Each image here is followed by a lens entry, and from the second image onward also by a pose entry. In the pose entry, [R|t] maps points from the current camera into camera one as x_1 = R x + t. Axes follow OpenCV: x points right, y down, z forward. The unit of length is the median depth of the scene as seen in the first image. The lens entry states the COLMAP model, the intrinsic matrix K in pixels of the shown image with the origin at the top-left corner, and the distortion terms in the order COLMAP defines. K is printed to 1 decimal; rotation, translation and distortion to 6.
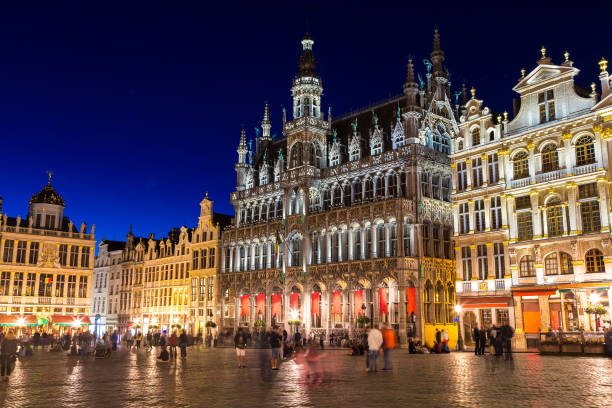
lens RADIAL K [[557.4, 0, 305.6], [0, 557.4, 206.5], [0, 0, 1]] dist [0.014228, 0.005917]
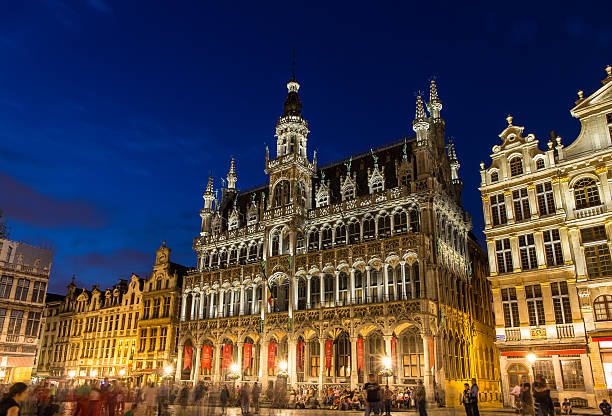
lens RADIAL K [[429.2, 0, 307.9], [0, 429.2, 258.1], [0, 0, 1]] dist [-0.009487, -0.003584]
pose [[0.977010, 0.068997, 0.201719, -0.120513], [-0.054126, 0.995457, -0.078336, 0.075259], [-0.206208, 0.065616, 0.976306, 0.328919]]
